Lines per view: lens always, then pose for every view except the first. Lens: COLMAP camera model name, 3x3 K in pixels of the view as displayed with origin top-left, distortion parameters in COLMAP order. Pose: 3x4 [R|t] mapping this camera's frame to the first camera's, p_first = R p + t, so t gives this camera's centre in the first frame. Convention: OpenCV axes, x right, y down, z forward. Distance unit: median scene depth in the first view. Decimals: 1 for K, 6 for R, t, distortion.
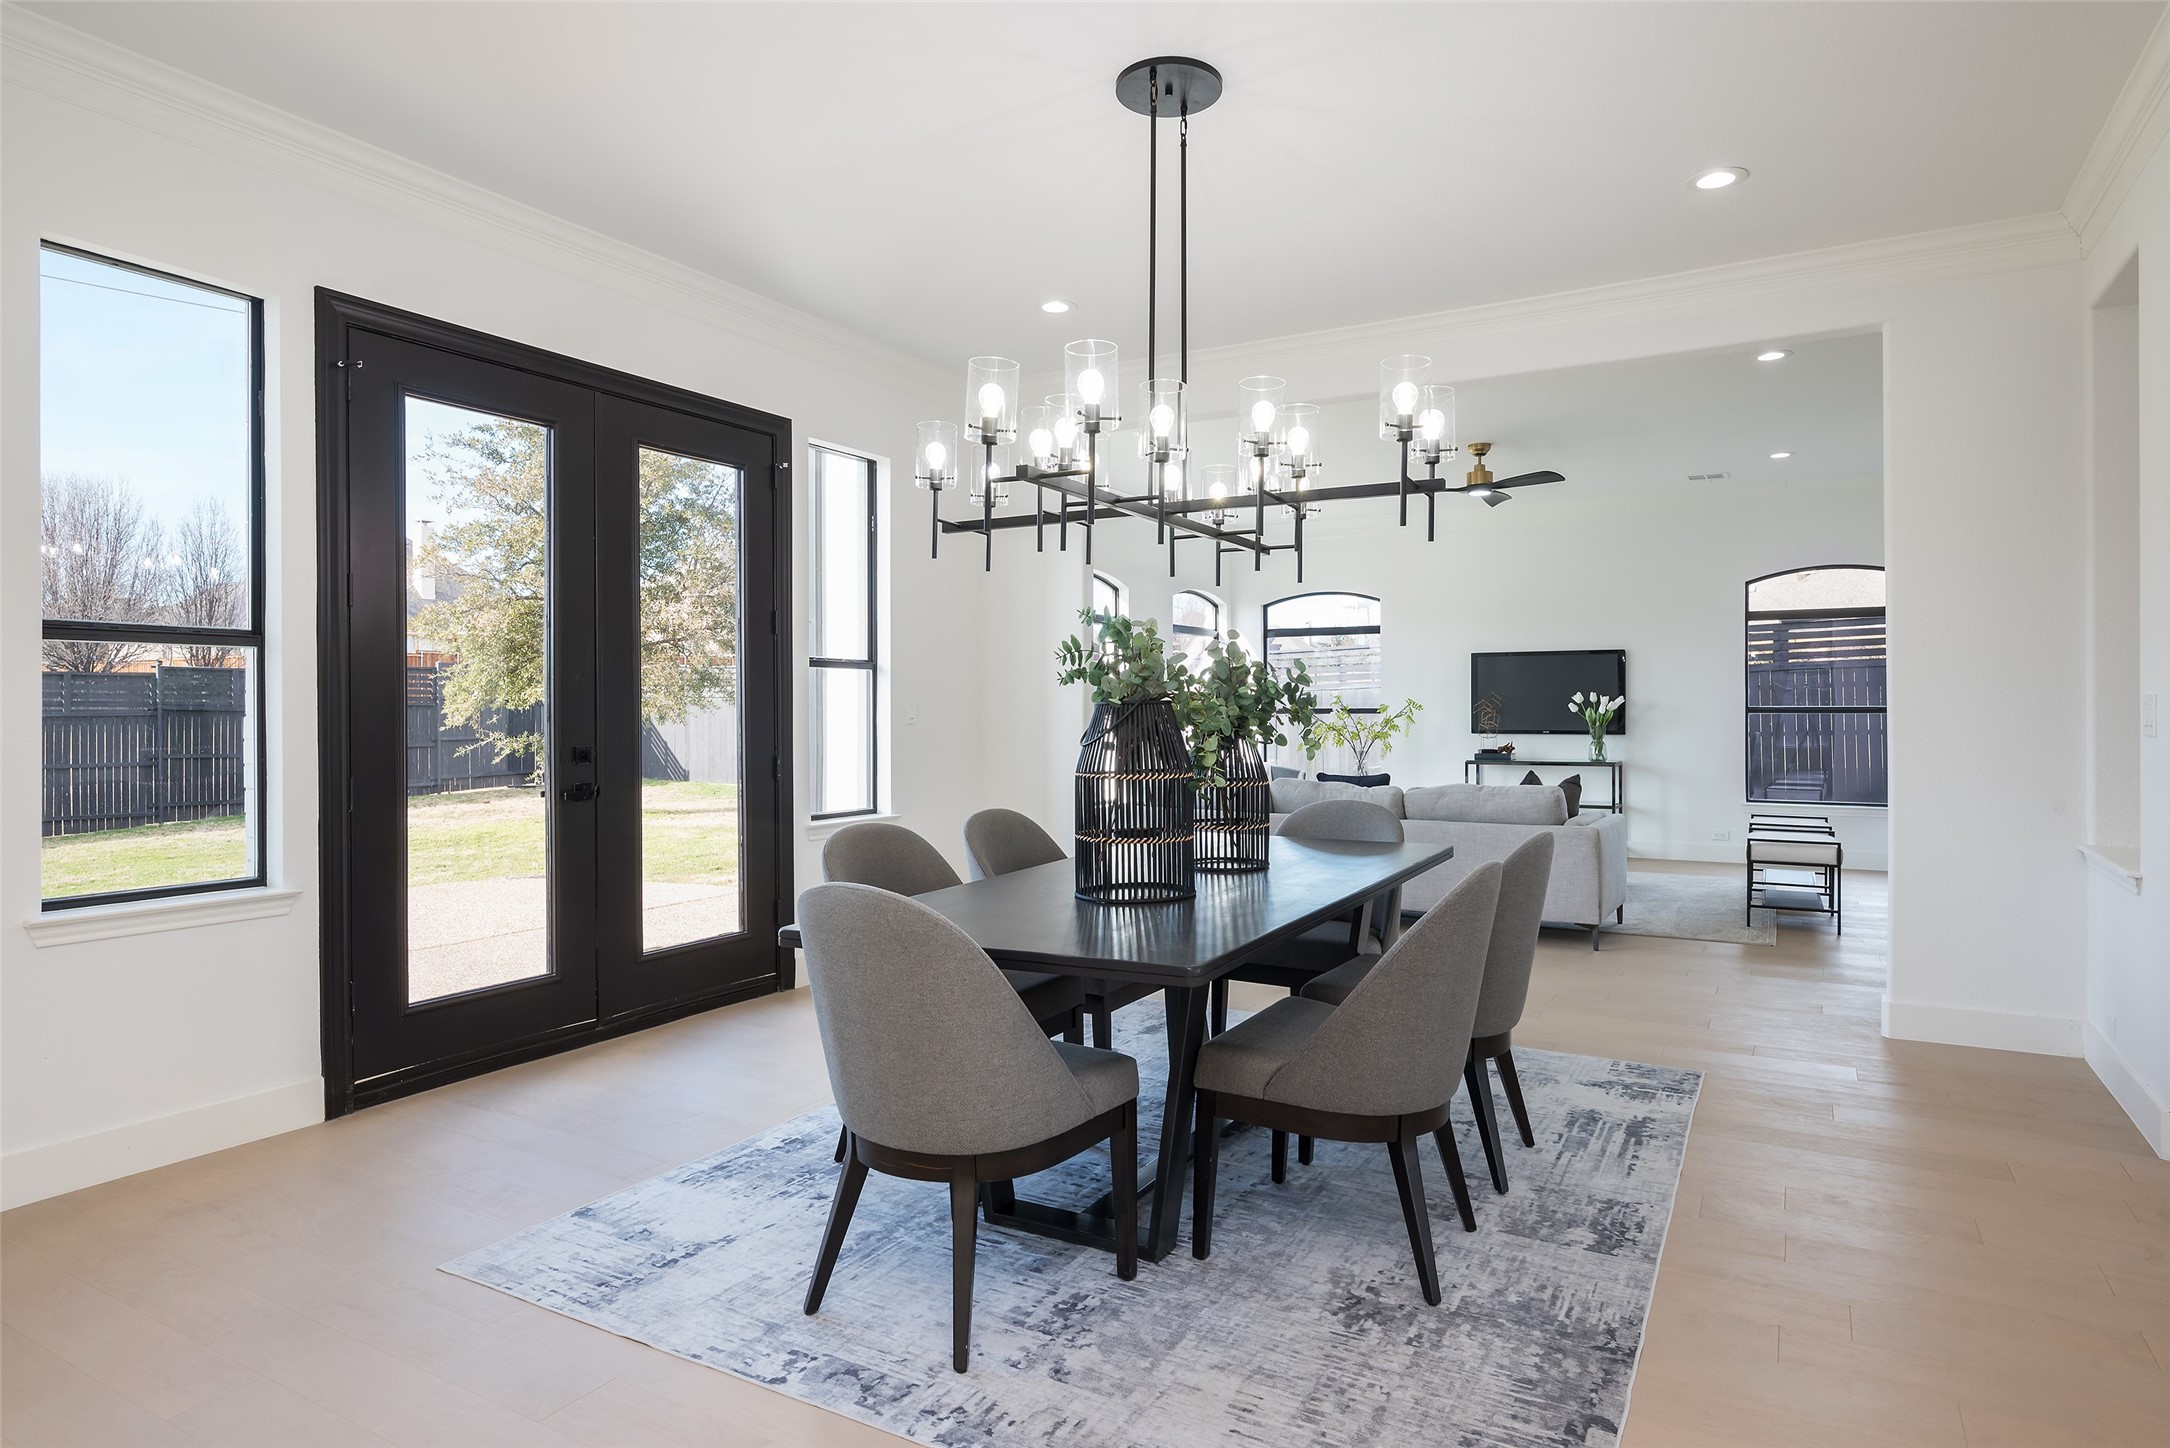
lens RADIAL K [[1213.3, 0, 1106.8], [0, 1213.3, 720.8], [0, 0, 1]] dist [-0.006859, -0.001217]
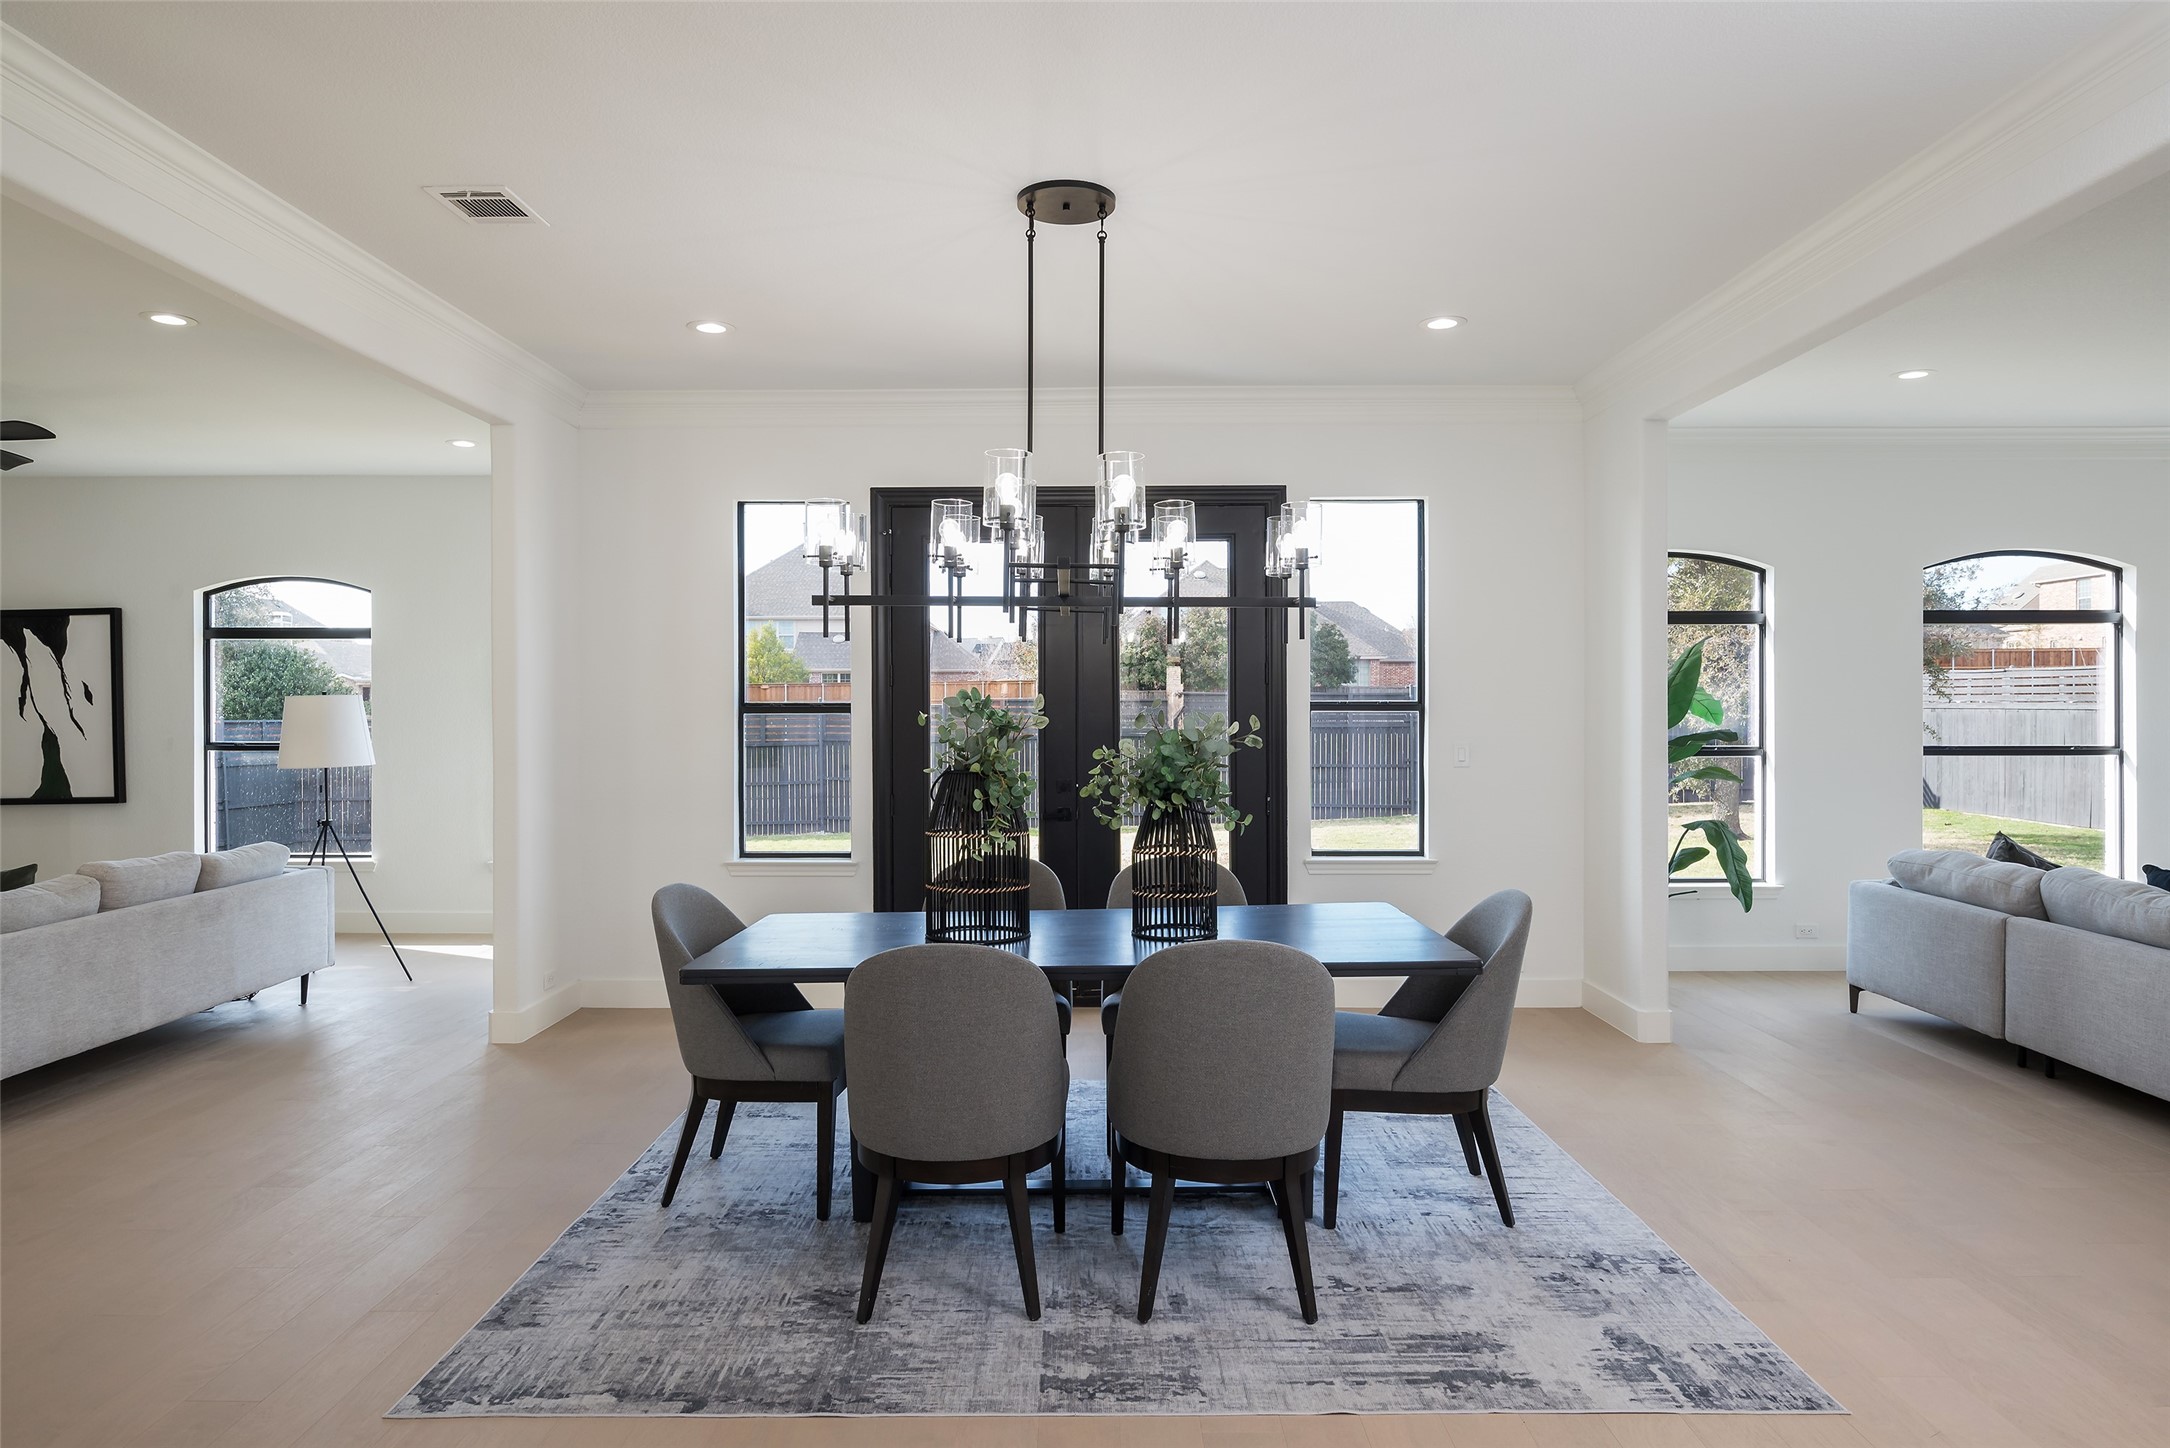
lens RADIAL K [[1266.1, 0, 1105.1], [0, 1266.1, 755.8], [0, 0, 1]] dist [0.006915, -0.000364]
pose [[0.473970, 0.010645, -0.880477, 1.238430], [0.002095, 0.999910, 0.013217, -0.054528], [0.880539, -0.008109, 0.473905, 0.562383]]
